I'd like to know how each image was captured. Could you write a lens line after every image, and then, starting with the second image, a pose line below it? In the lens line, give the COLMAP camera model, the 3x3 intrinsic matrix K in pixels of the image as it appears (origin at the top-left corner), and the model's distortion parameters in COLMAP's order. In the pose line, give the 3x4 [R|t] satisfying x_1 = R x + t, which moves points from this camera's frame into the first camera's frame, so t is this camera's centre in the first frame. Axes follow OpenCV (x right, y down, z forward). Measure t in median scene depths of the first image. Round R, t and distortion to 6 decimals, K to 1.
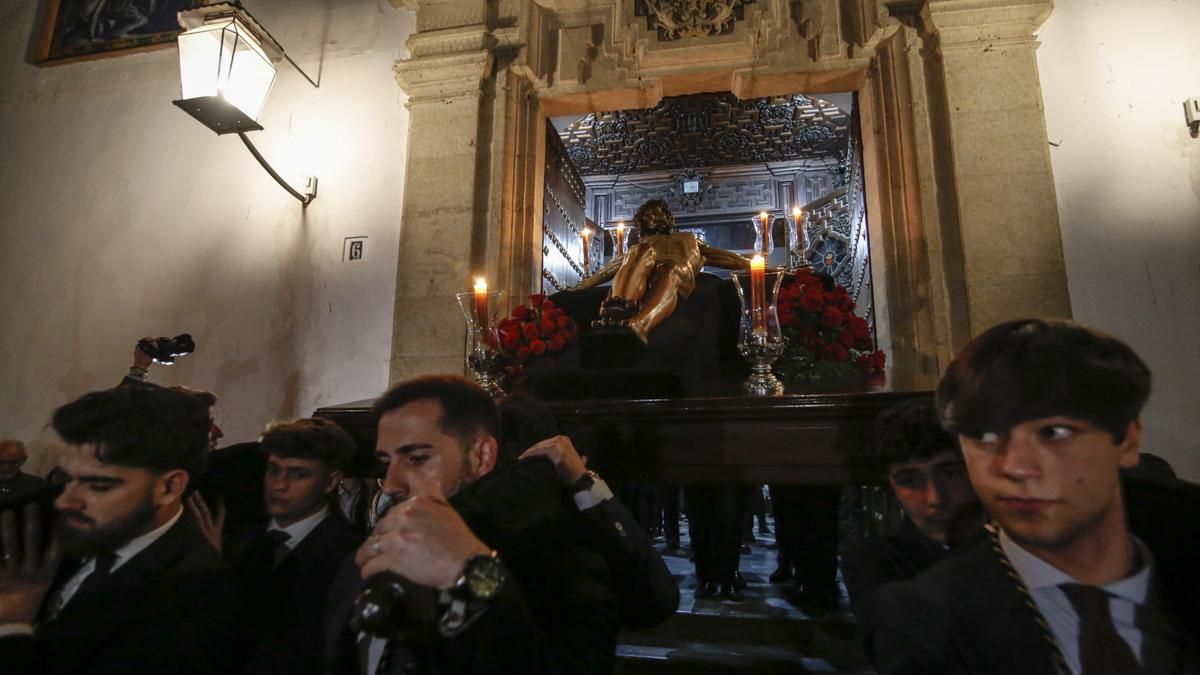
lens RADIAL K [[608.9, 0, 598.3], [0, 608.9, 336.5], [0, 0, 1]] dist [-0.003356, -0.000390]
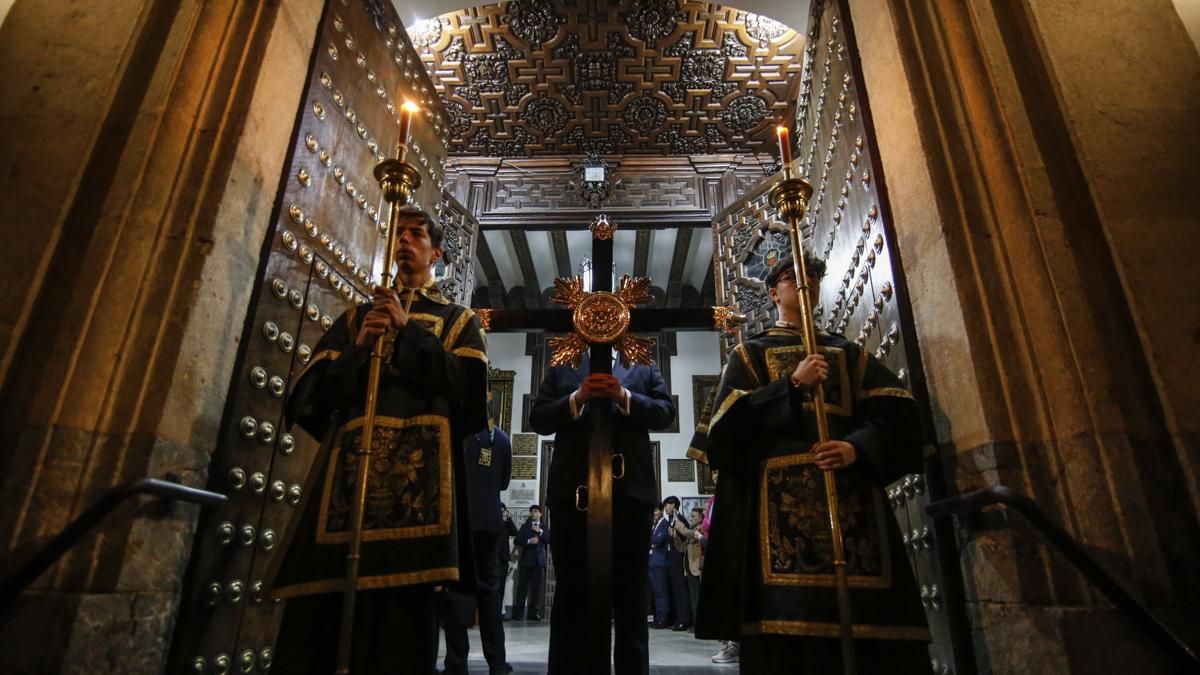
lens RADIAL K [[608.9, 0, 596.3], [0, 608.9, 347.1], [0, 0, 1]] dist [-0.003356, -0.000390]
pose [[0.991327, 0.044048, 0.123818, 0.071634], [-0.022555, 0.985203, -0.169902, 0.108172], [-0.129470, 0.165635, 0.977652, 0.291634]]
